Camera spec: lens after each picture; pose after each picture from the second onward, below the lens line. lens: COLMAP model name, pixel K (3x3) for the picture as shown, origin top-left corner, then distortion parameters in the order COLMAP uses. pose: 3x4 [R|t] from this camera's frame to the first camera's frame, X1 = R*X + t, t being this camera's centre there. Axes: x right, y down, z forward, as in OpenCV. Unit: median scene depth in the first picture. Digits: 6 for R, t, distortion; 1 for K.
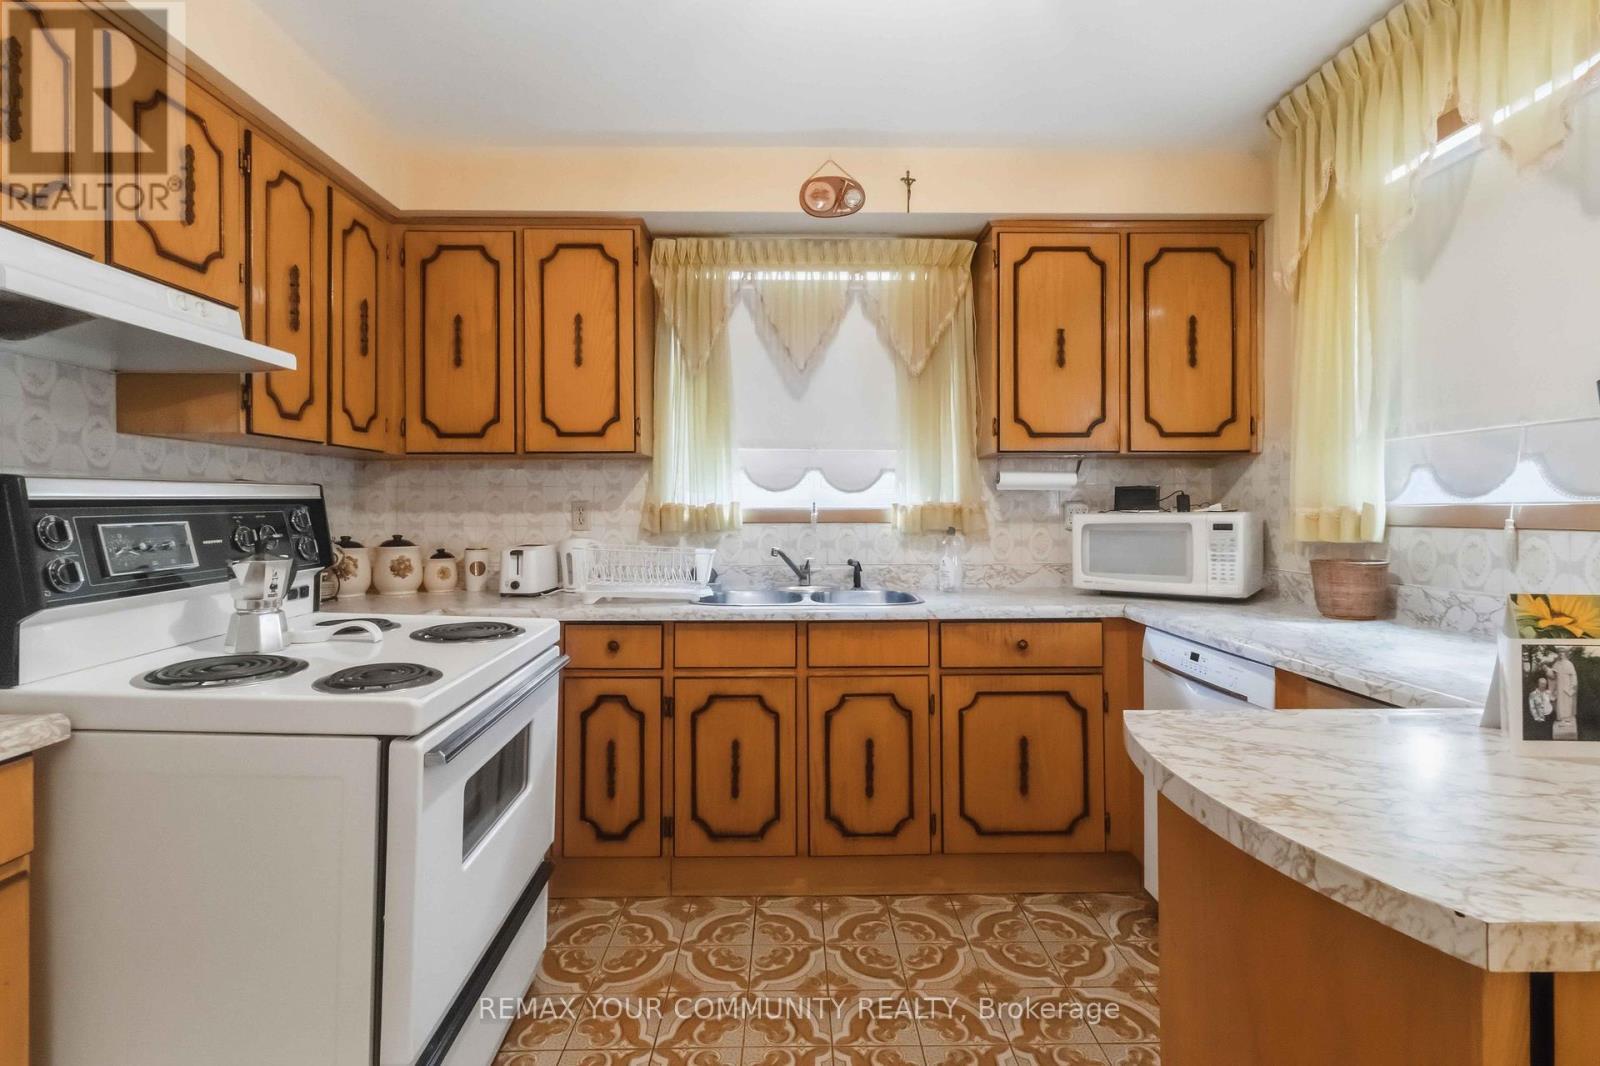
lens RADIAL K [[754.8, 0, 799.9], [0, 754.8, 510.8], [0, 0, 1]] dist [0.000596, 0.000123]
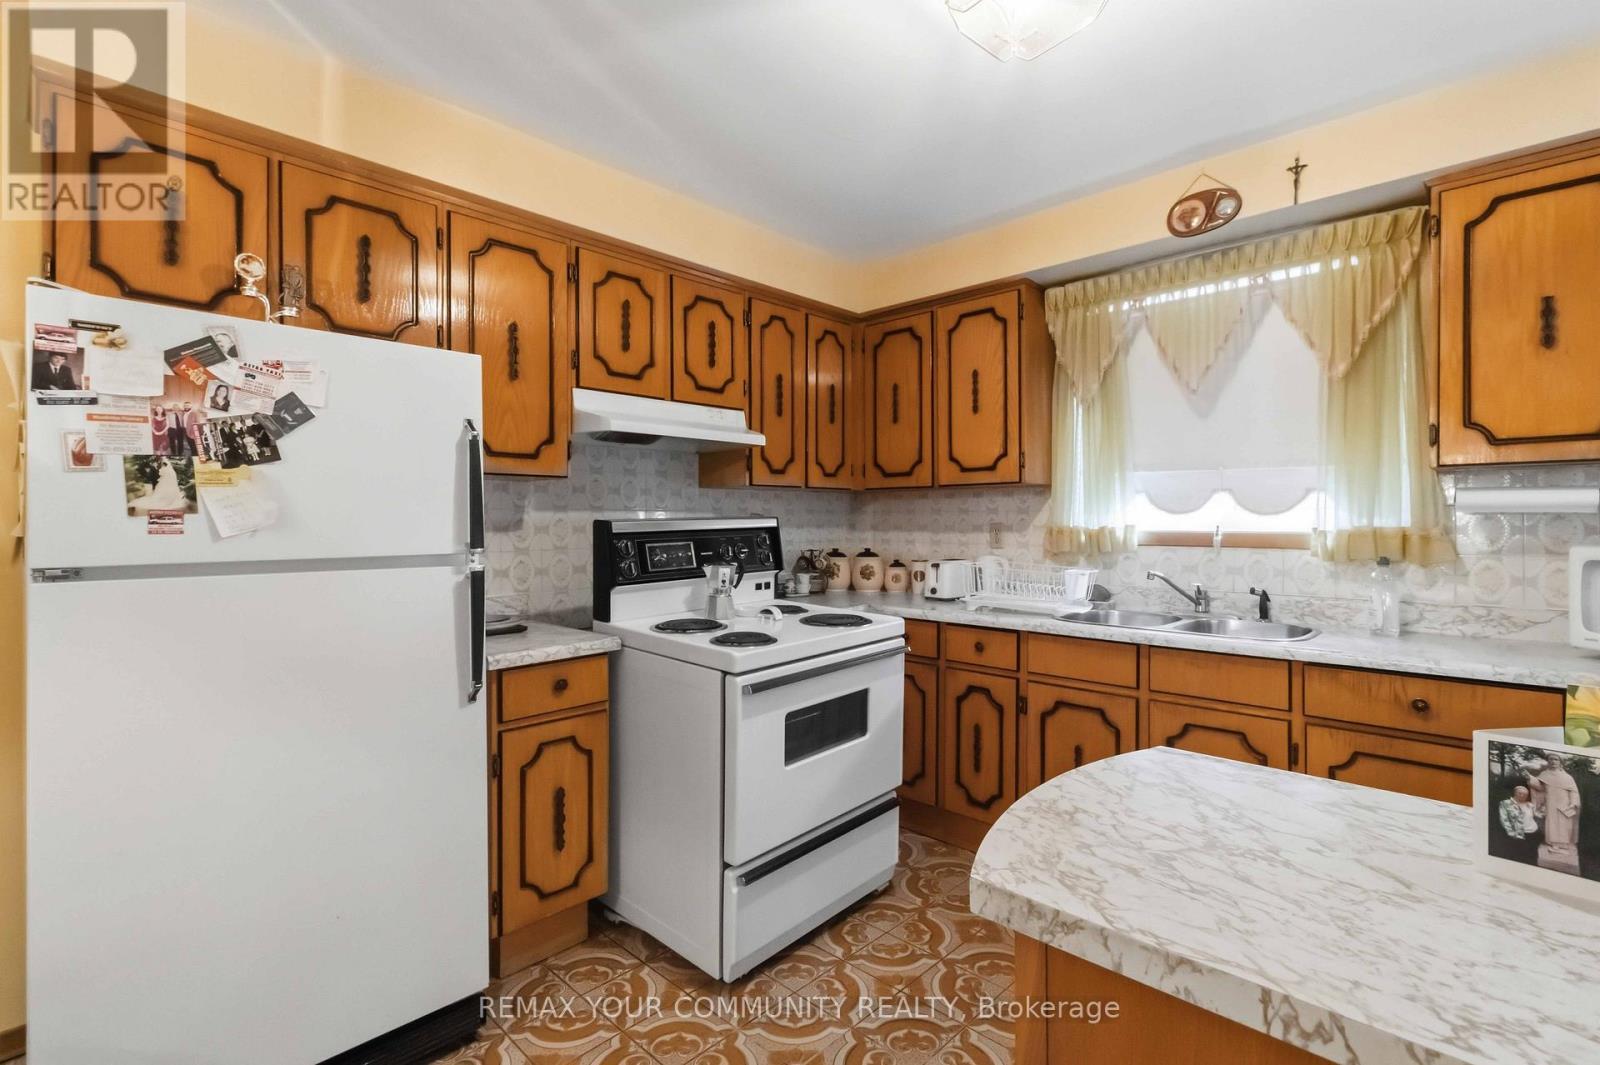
lens RADIAL K [[738.3, 0, 801.1], [0, 738.3, 523.3], [0, 0, 1]] dist [0.000877, -0.000465]
pose [[0.712623, 0.003609, -0.701538, 0.342934], [0.000883, 0.999981, 0.006041, -0.023304], [0.701547, -0.004924, 0.712607, -0.037889]]
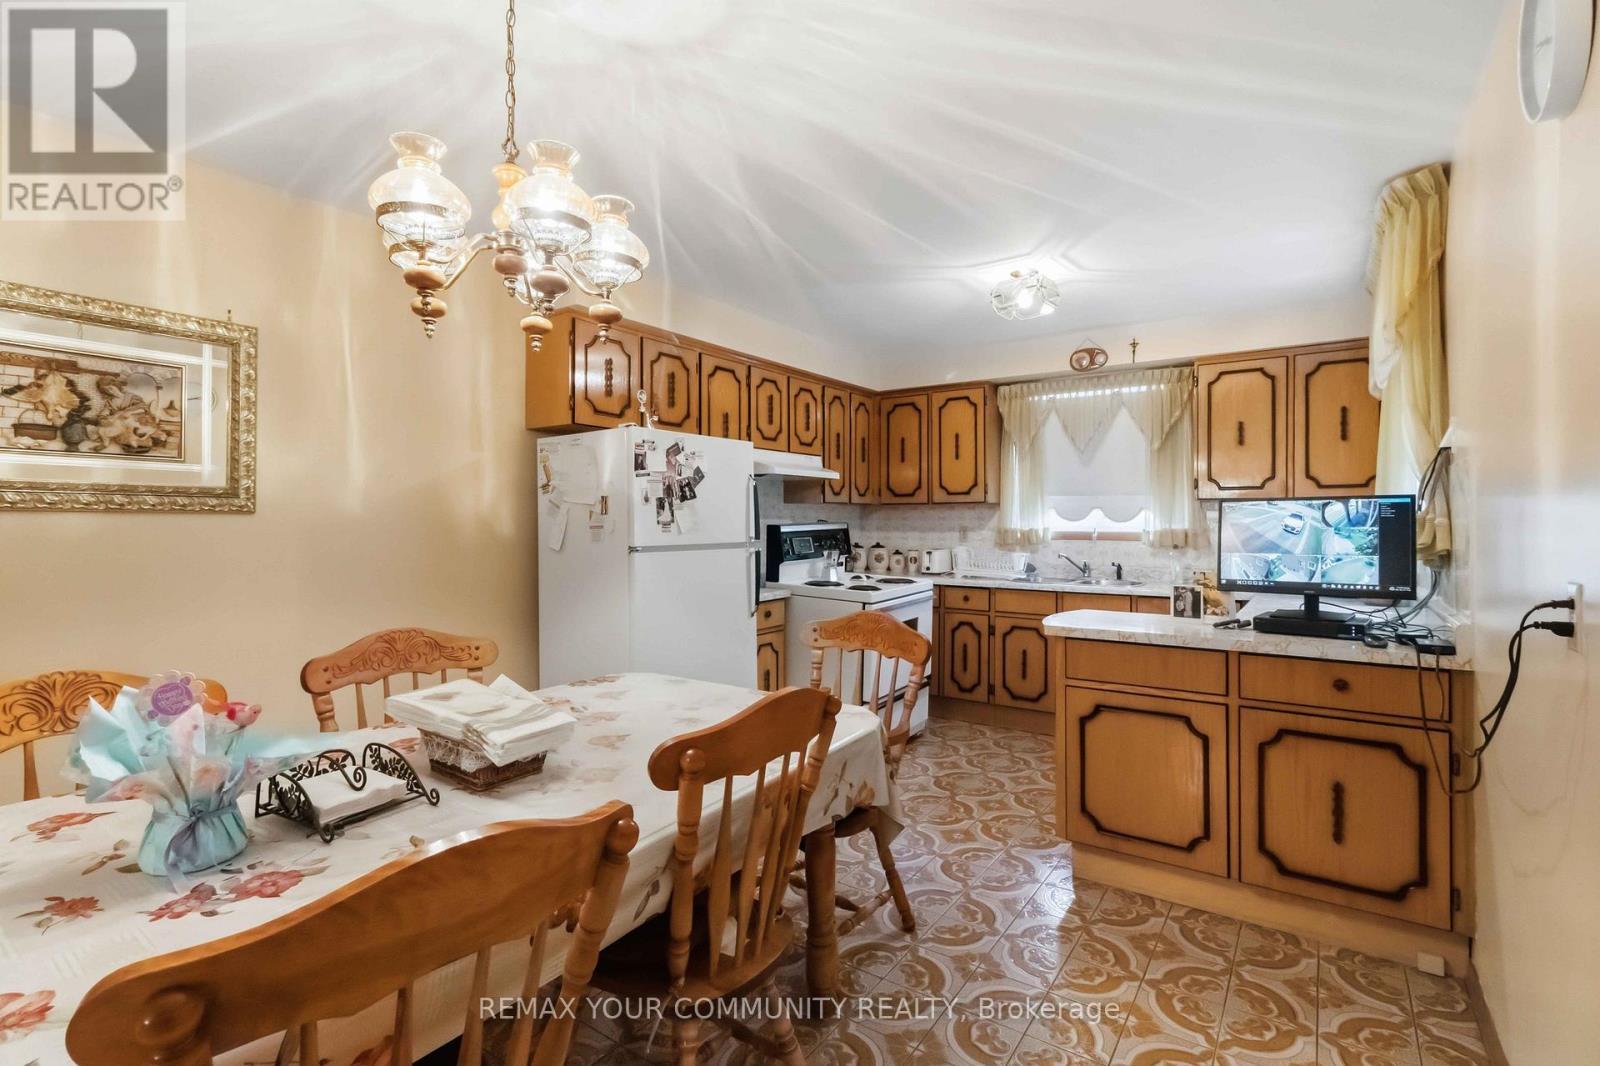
lens RADIAL K [[741.4, 0, 797.0], [0, 741.4, 517.7], [0, 0, 1]] dist [-0.003972, -0.000112]
pose [[0.809547, 0.000693, -0.587054, 0.520262], [-0.002045, 0.999997, -0.001639, -0.034910], [0.587051, 0.002527, 0.809546, -0.840162]]
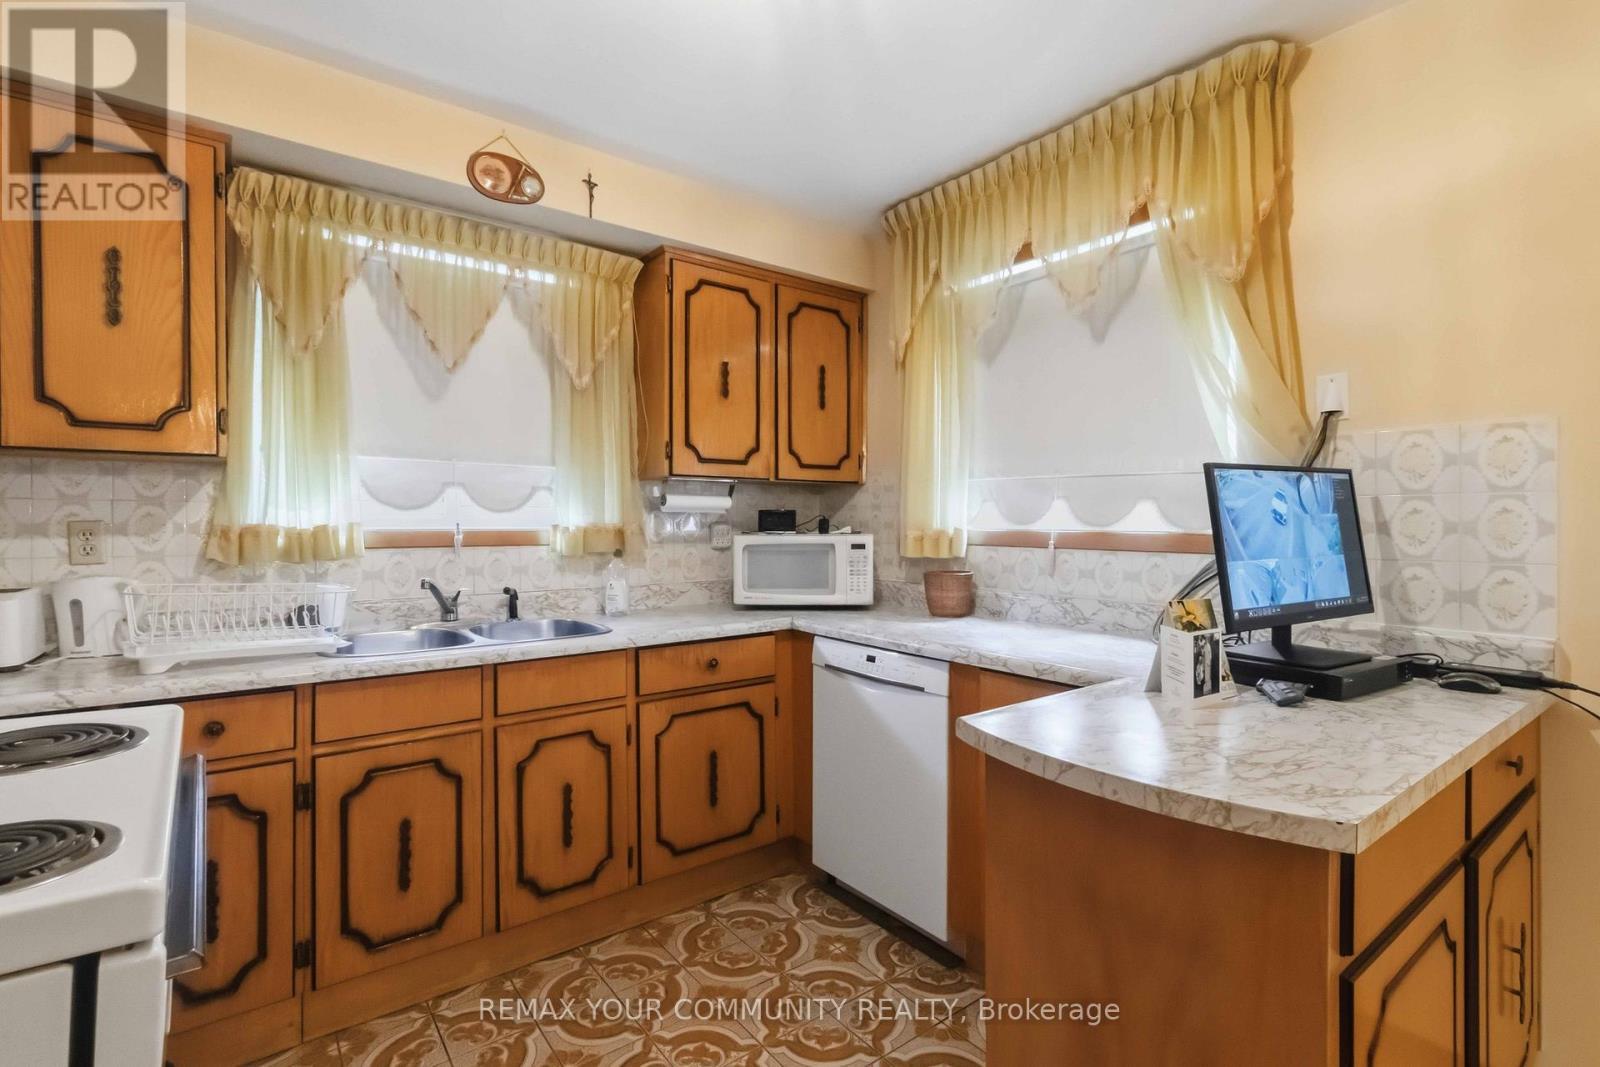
lens RADIAL K [[745.5, 0, 801.8], [0, 745.5, 525.4], [0, 0, 1]] dist [0.001903, -0.000233]
pose [[0.803158, -0.000912, 0.595765, -0.200207], [-0.003873, 0.999970, 0.006752, -0.018484], [-0.595753, -0.007730, 0.803131, 0.091824]]
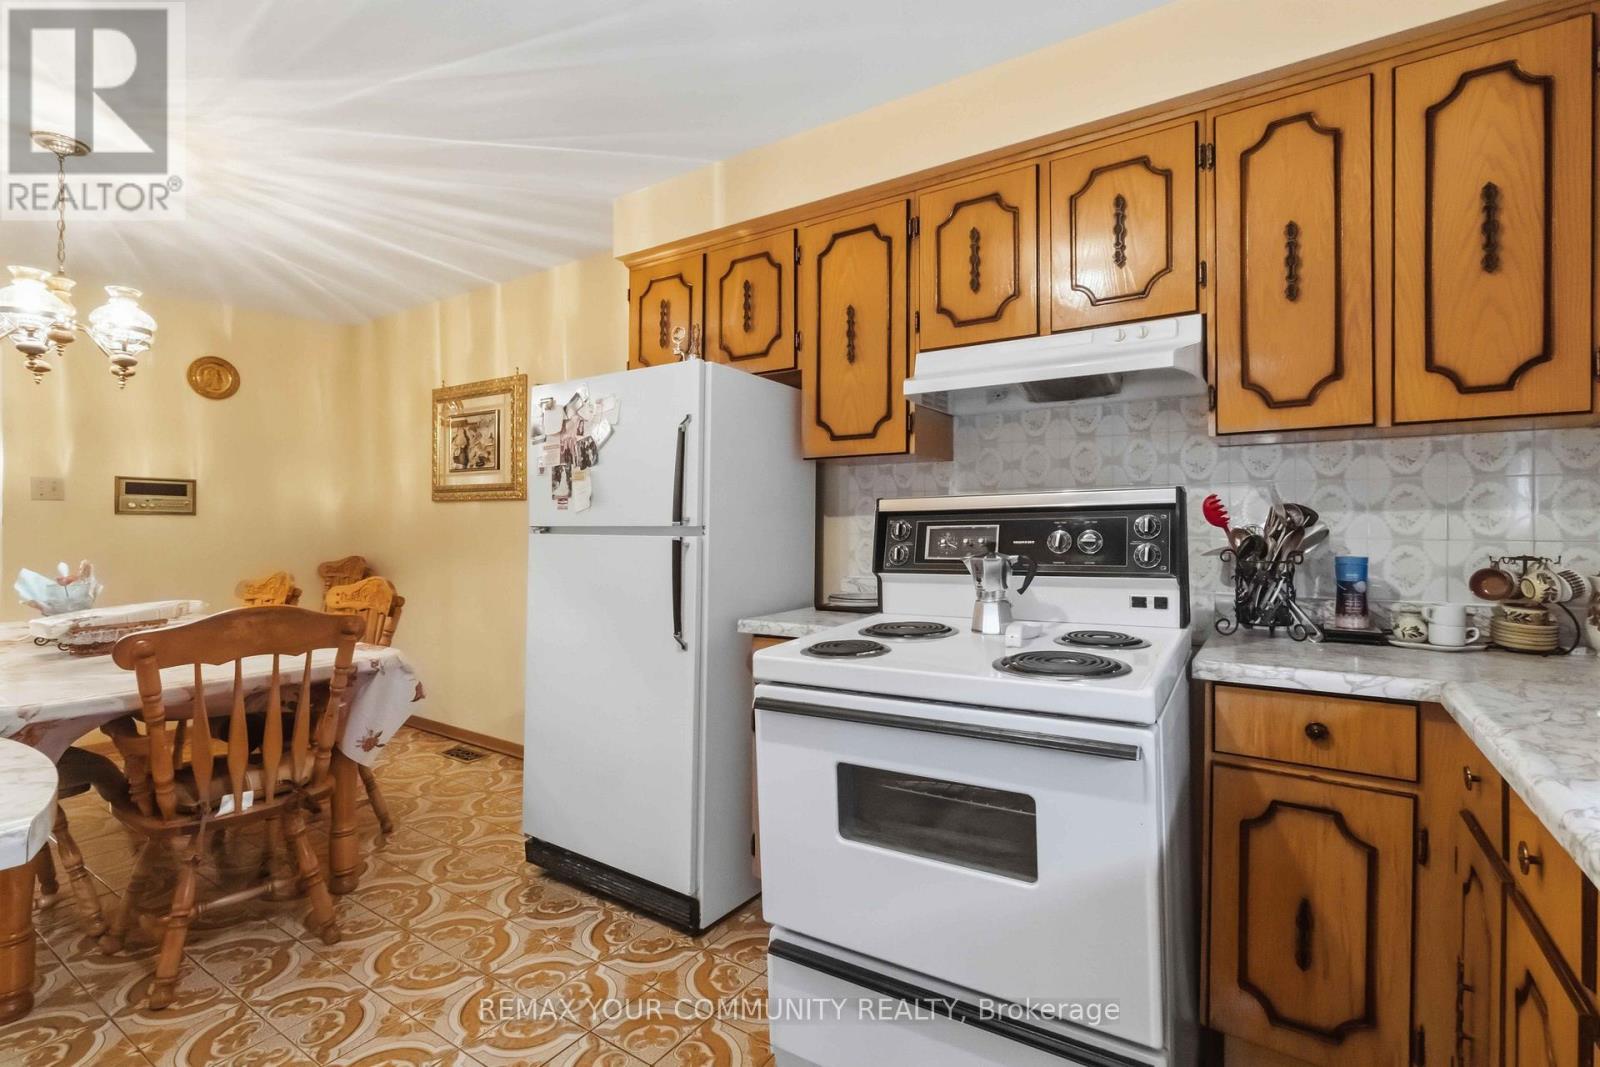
lens RADIAL K [[735.4, 0, 803.0], [0, 735.4, 522.3], [0, 0, 1]] dist [0.002010, 0.000116]
pose [[-0.561803, -0.001231, -0.827270, 0.247332], [0.000390, 0.999998, -0.001753, 0.006318], [0.827271, -0.001307, -0.561801, 0.819644]]
